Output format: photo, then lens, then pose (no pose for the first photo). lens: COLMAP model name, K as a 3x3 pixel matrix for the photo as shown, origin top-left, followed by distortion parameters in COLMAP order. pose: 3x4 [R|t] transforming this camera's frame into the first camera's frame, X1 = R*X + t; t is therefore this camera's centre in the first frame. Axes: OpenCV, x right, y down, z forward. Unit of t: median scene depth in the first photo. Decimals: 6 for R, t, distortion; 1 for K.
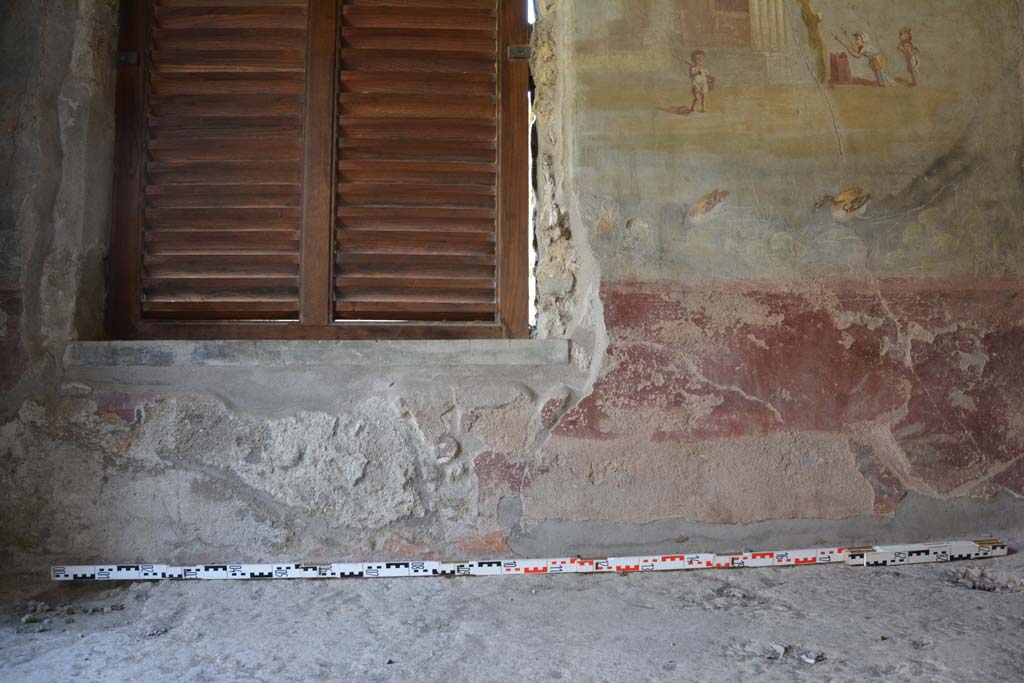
lens RADIAL K [[789.7, 0, 504.8], [0, 789.7, 343.3], [0, 0, 1]] dist [-0.160032, 0.113898]
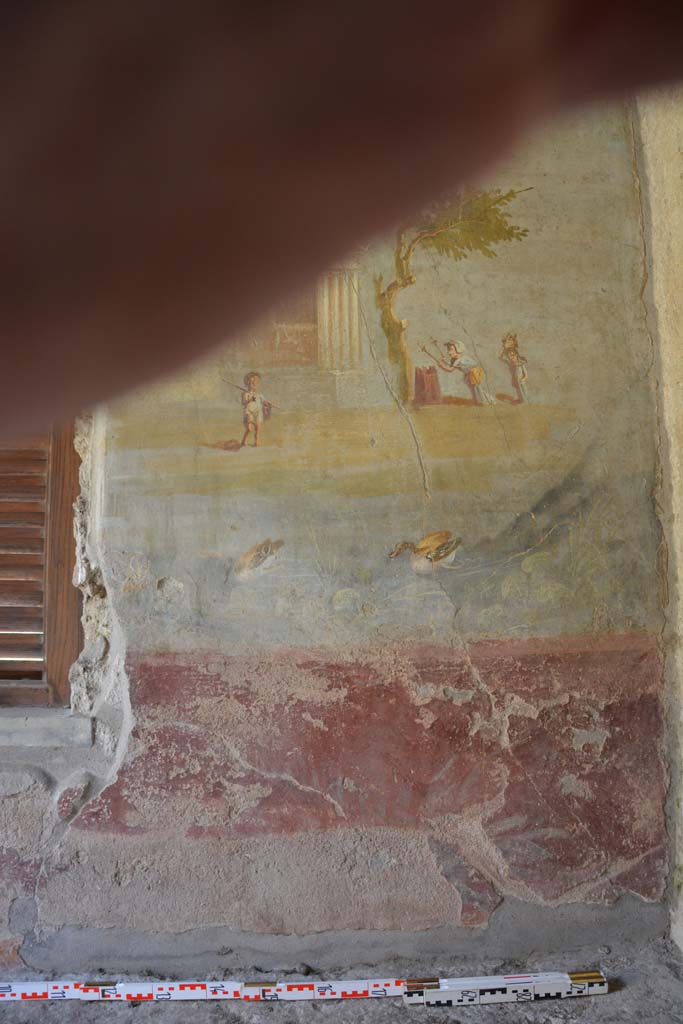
lens RADIAL K [[789.7, 0, 341.5], [0, 789.7, 512.0], [0, 0, 1]] dist [-0.160032, 0.113898]
pose [[0.999638, -0.011009, -0.024548, 0.376704], [0.009708, 0.998575, -0.052479, -0.183576], [0.025091, 0.052221, 0.998320, 0.143705]]
